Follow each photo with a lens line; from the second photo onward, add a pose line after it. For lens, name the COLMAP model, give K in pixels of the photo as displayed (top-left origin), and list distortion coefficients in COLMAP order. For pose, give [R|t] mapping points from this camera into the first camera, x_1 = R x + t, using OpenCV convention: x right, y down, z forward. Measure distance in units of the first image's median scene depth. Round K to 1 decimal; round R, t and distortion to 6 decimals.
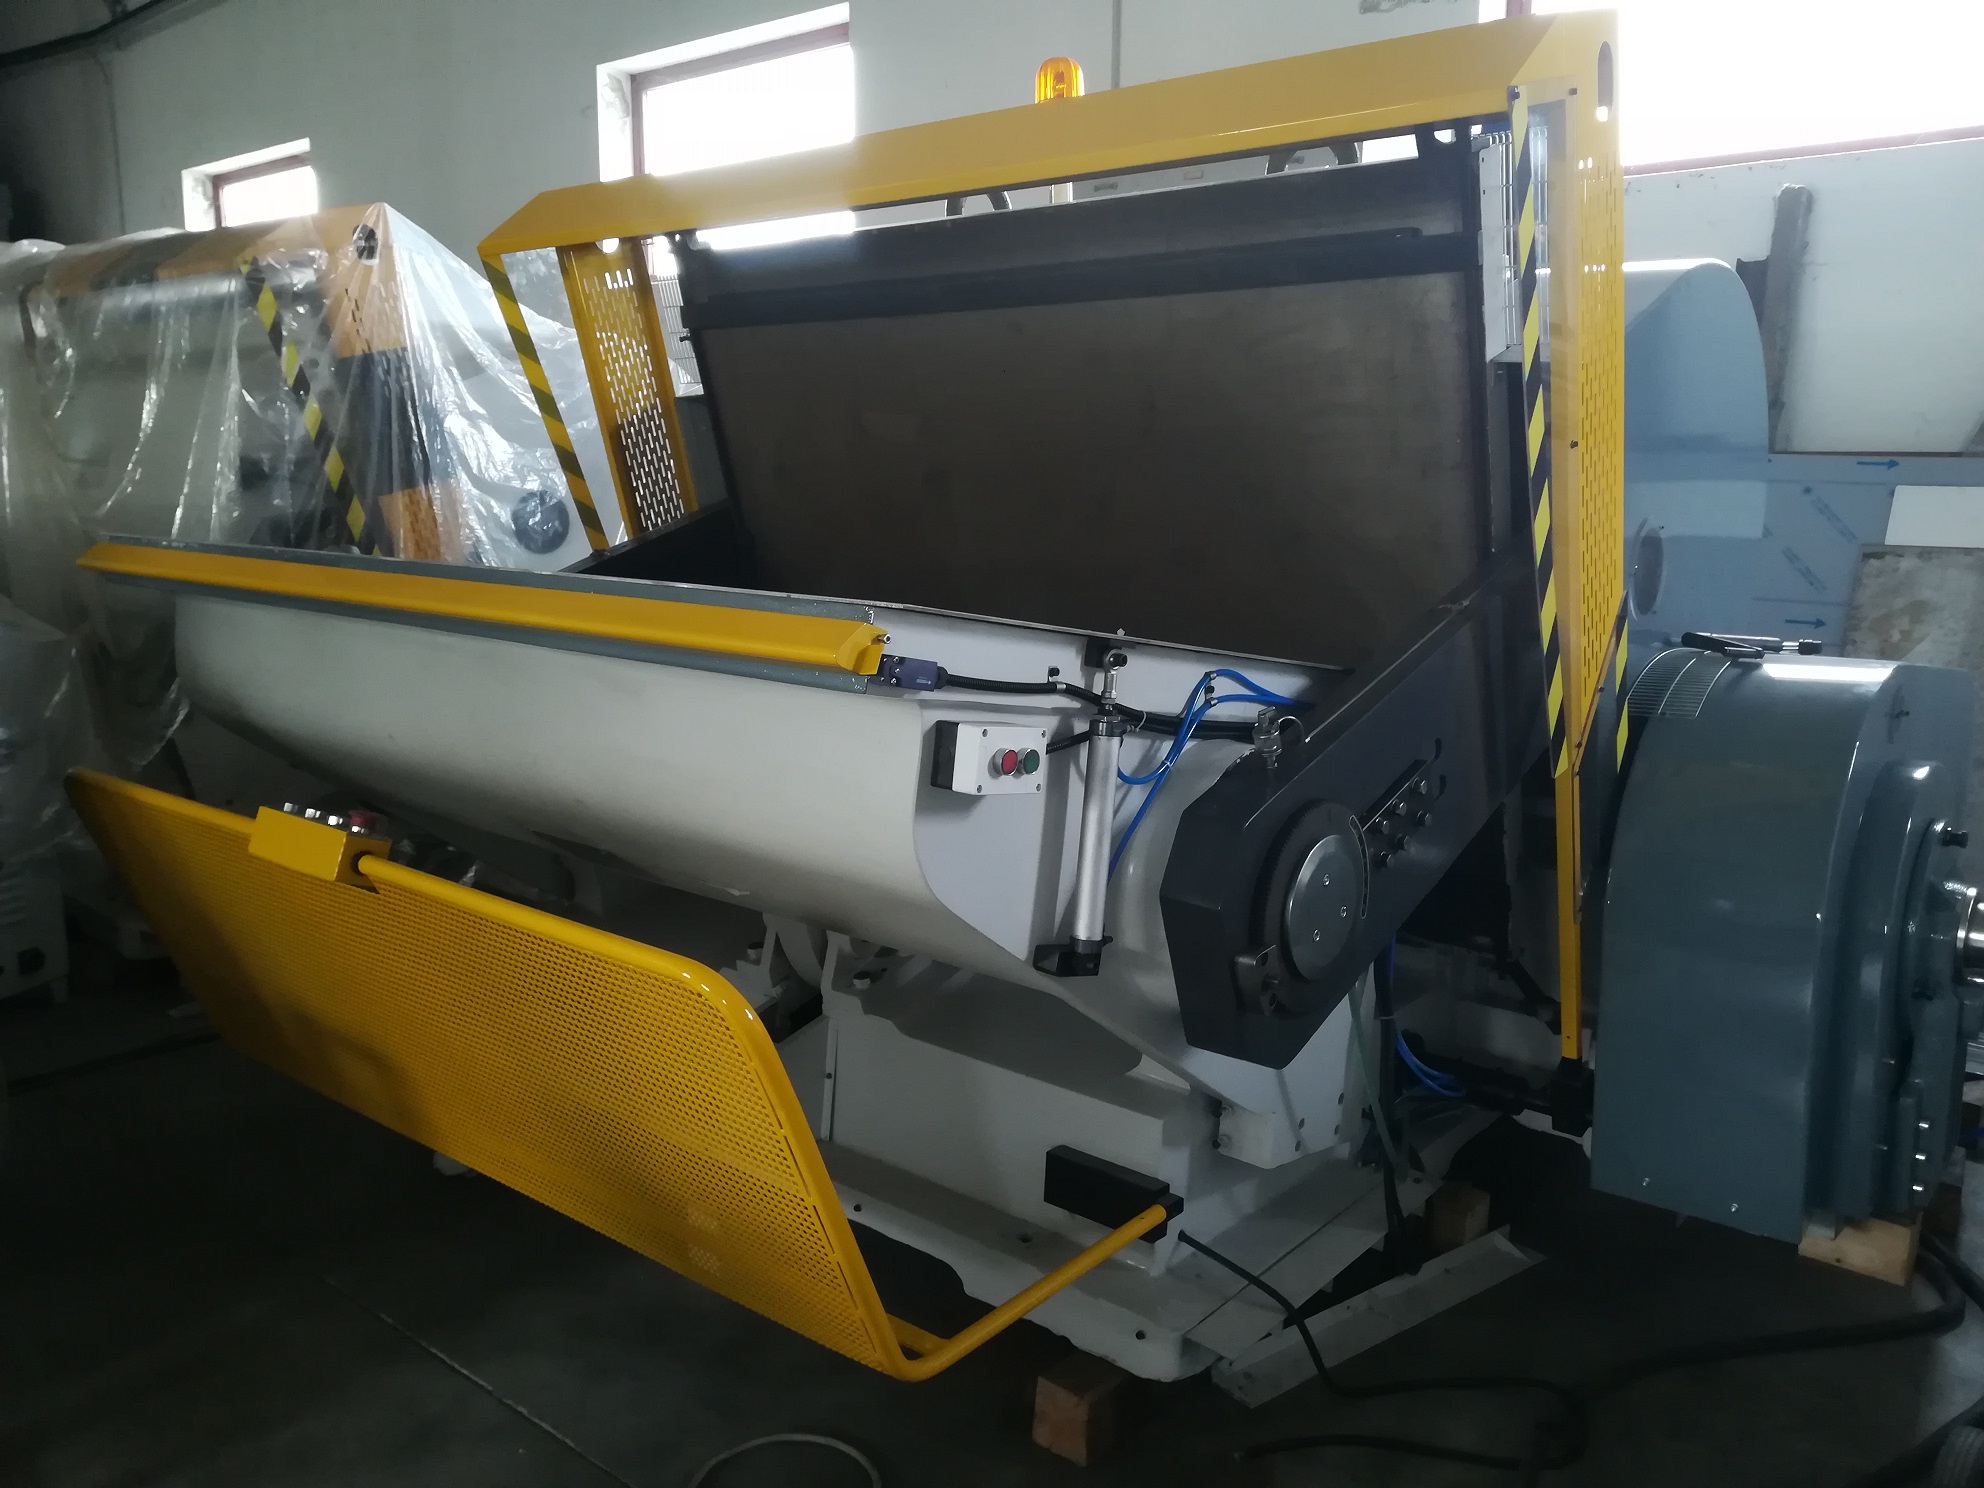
lens RADIAL K [[1515.0, 0, 992.0], [0, 1515.0, 744.0], [0, 0, 1]] dist [0.070226, -0.106912]
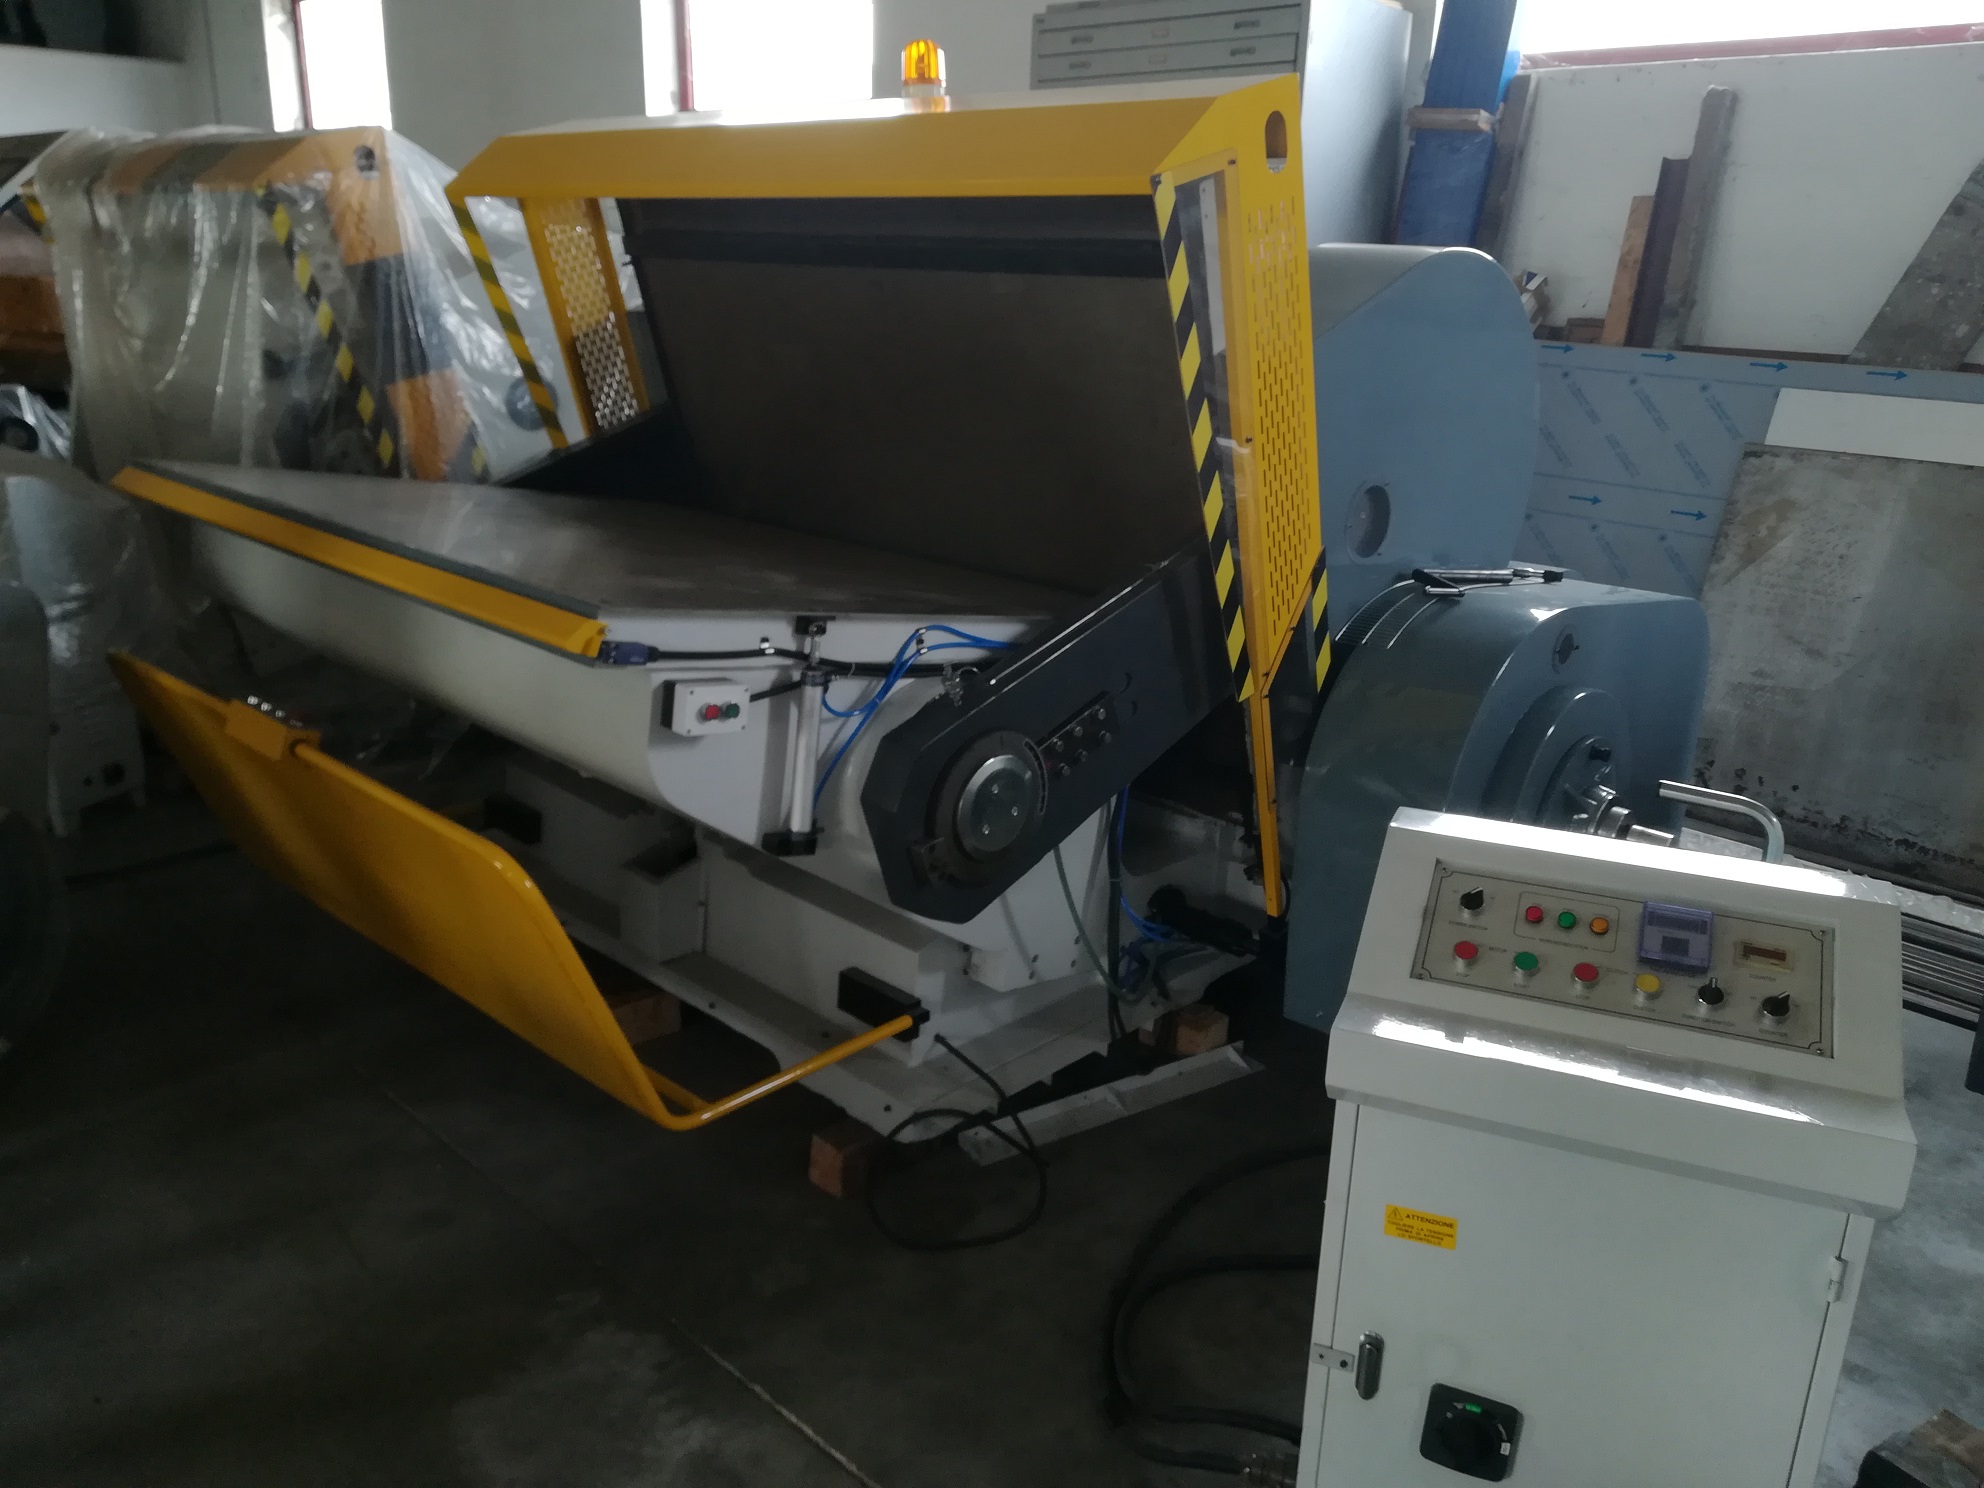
lens RADIAL K [[1515.0, 0, 992.0], [0, 1515.0, 744.0], [0, 0, 1]] dist [0.070226, -0.106912]
pose [[0.997216, 0.035685, -0.065468, 0.245774], [-0.026655, 0.990629, 0.133955, -0.104602], [0.069635, -0.131837, 0.988822, -0.256451]]
